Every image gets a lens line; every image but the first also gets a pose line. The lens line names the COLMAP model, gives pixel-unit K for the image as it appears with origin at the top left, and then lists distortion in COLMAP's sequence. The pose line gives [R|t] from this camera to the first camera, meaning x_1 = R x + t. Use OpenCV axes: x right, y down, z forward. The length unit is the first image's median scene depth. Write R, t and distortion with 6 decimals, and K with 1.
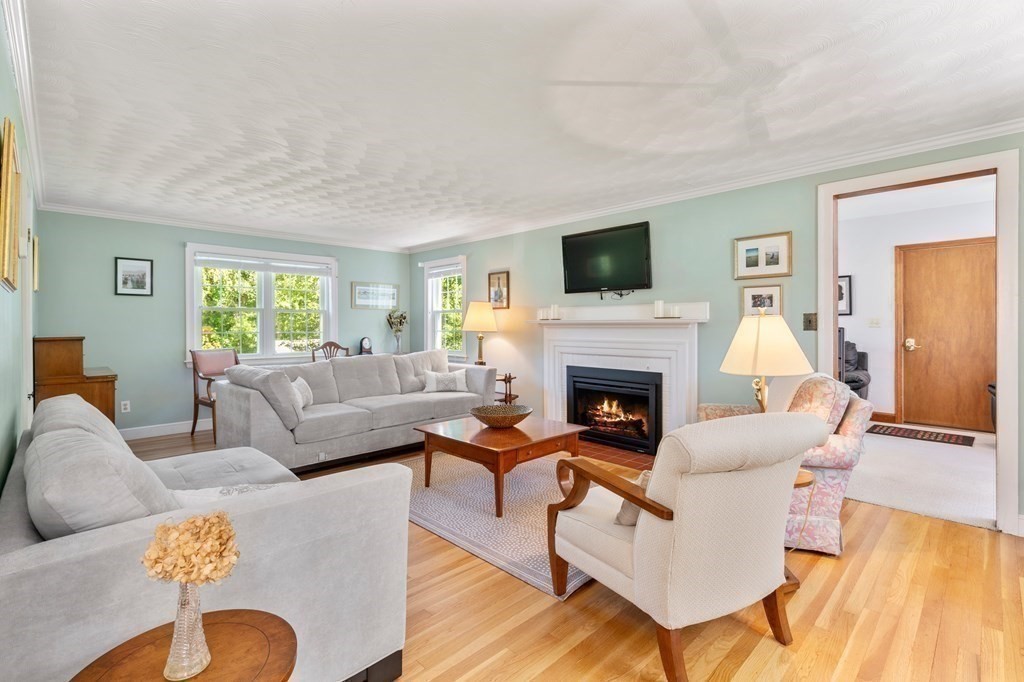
lens RADIAL K [[474.1, 0, 509.6], [0, 474.1, 332.2], [0, 0, 1]] dist [-0.002099, 0.002248]
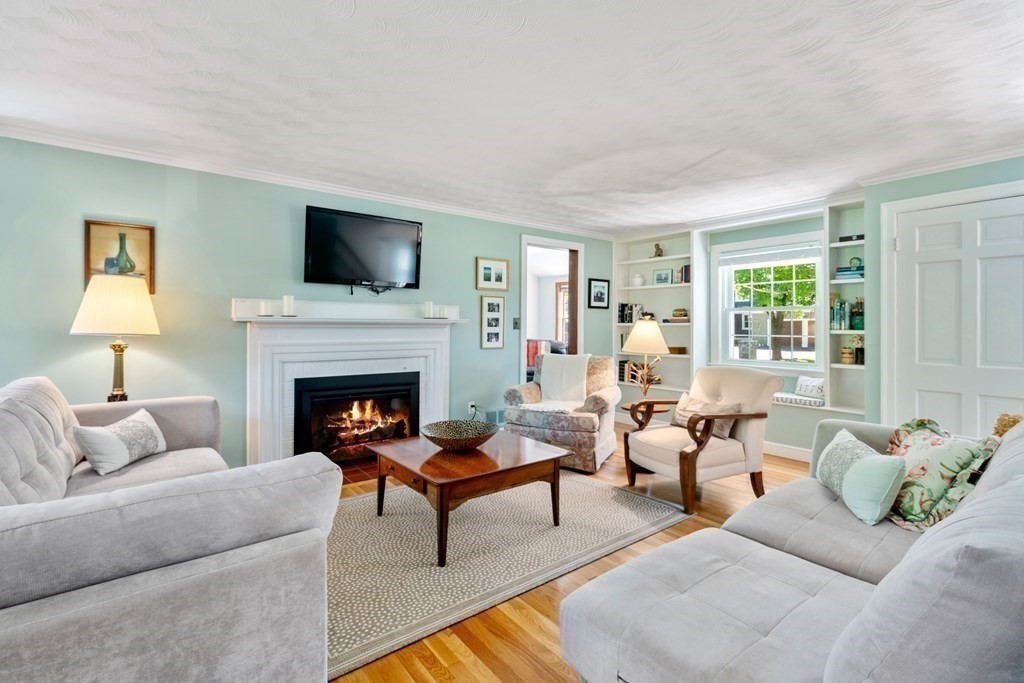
lens RADIAL K [[474.1, 0, 505.7], [0, 474.1, 336.9], [0, 0, 1]] dist [-0.002099, 0.002248]
pose [[0.118241, -0.020009, 0.992783, -0.727399], [0.010163, 0.999769, 0.018940, -0.007258], [-0.992933, 0.007850, 0.118417, 0.732577]]
